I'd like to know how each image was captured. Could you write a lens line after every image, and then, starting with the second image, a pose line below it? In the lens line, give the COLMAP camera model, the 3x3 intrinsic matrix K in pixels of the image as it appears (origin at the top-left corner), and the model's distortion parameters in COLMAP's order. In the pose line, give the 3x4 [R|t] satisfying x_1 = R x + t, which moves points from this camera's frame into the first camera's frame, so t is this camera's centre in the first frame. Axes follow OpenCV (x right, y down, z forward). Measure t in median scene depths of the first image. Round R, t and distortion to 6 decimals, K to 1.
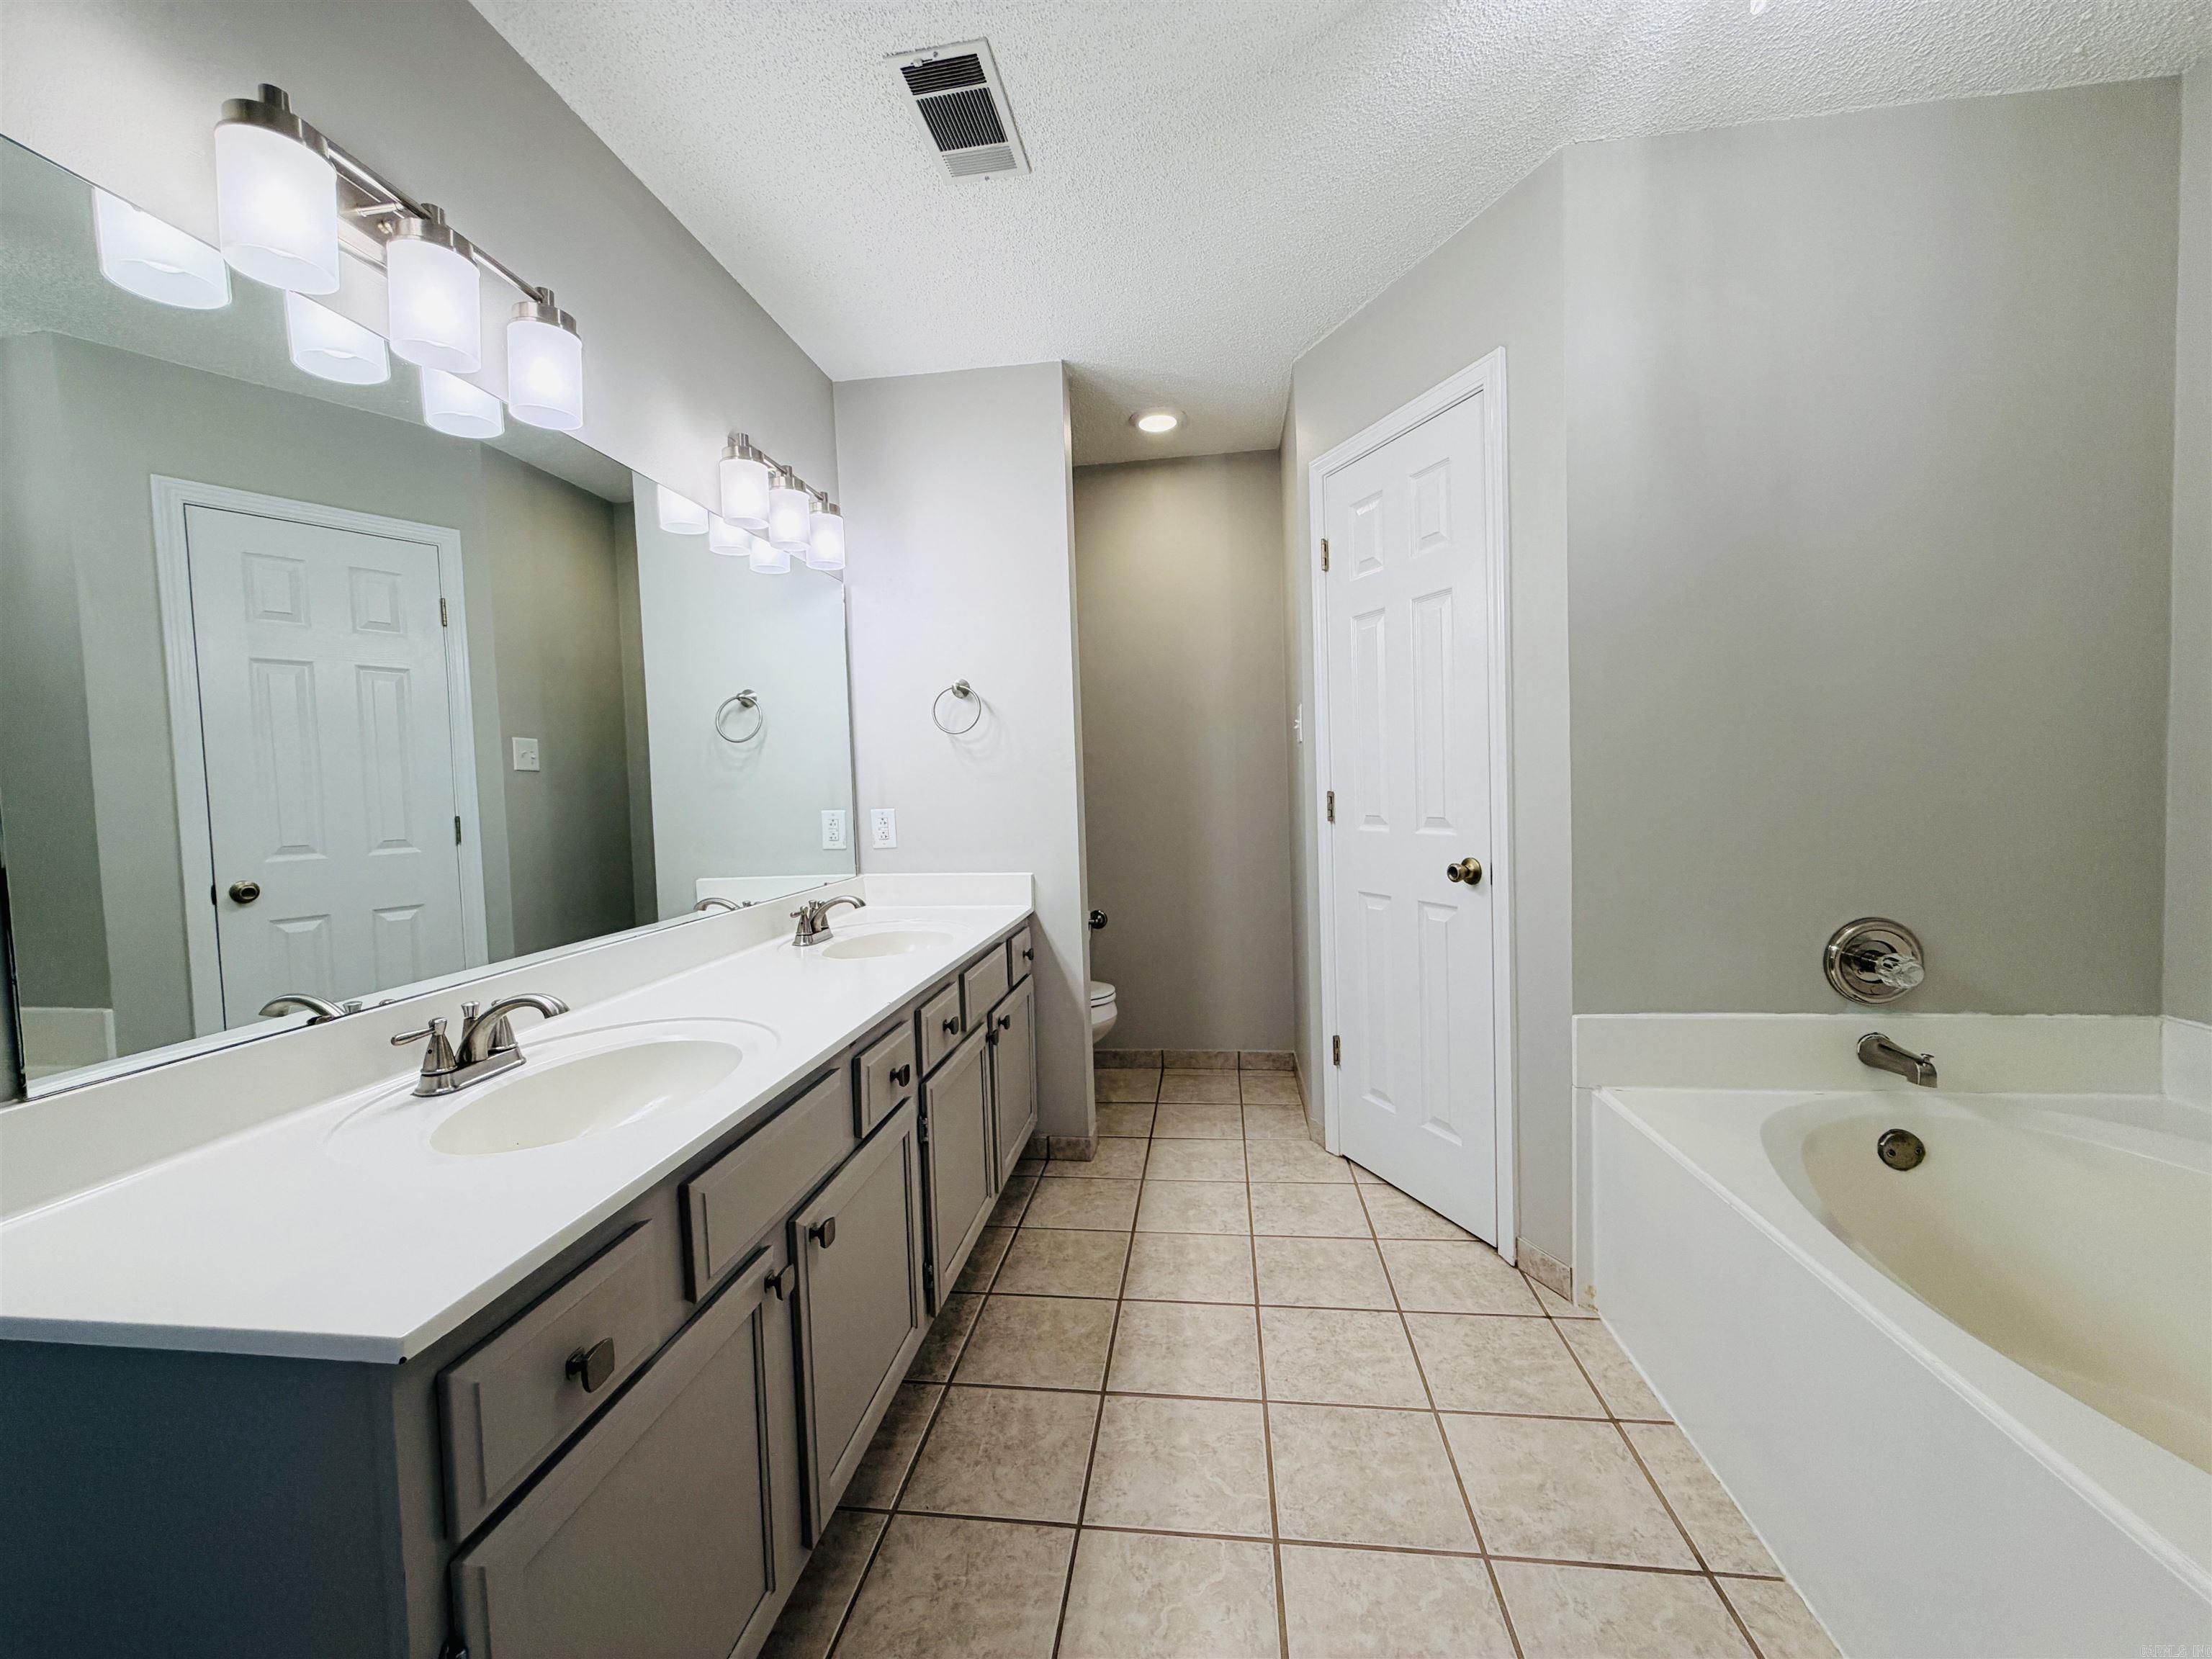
lens RADIAL K [[884.3, 0, 1102.3], [0, 884.3, 821.9], [0, 0, 1]] dist [-0.000037, -0.000381]
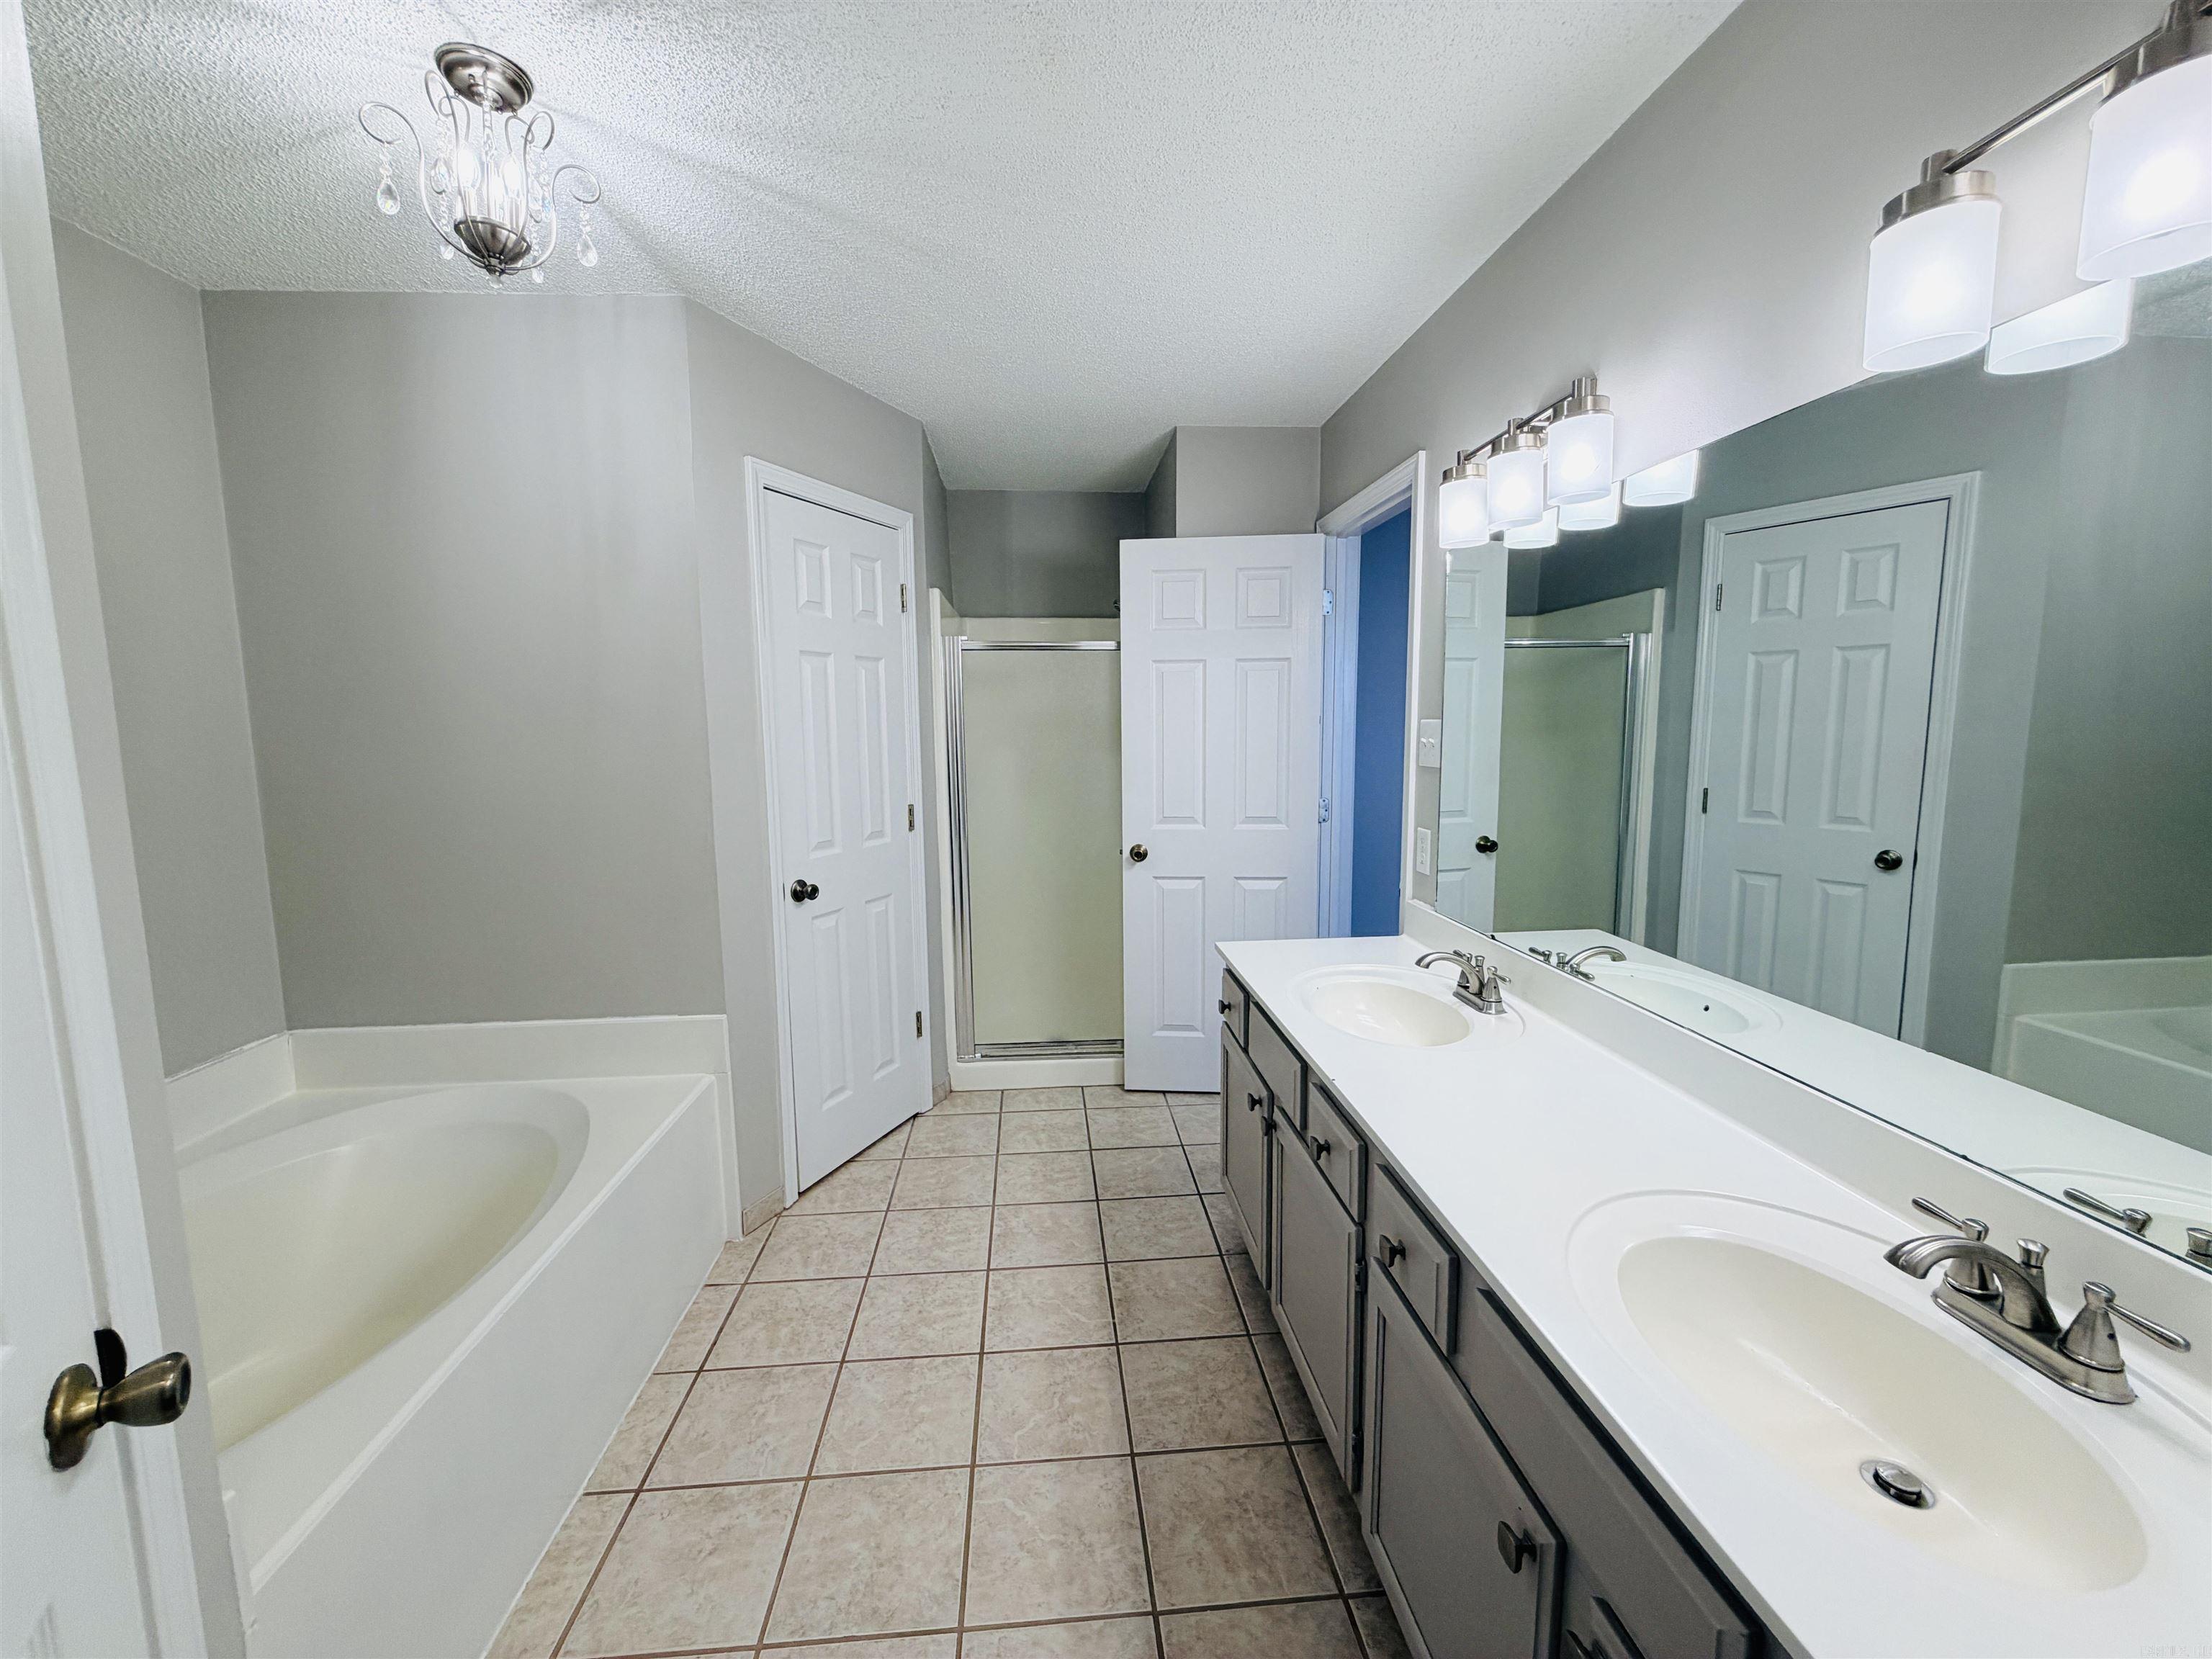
lens RADIAL K [[884.3, 0, 1103.2], [0, 884.3, 825.2], [0, 0, 1]] dist [-0.000037, -0.000381]
pose [[-0.977161, 0.068232, -0.201246, 0.189645], [0.034906, 0.985723, 0.164716, -0.250738], [0.209612, 0.153929, -0.965592, 1.928447]]
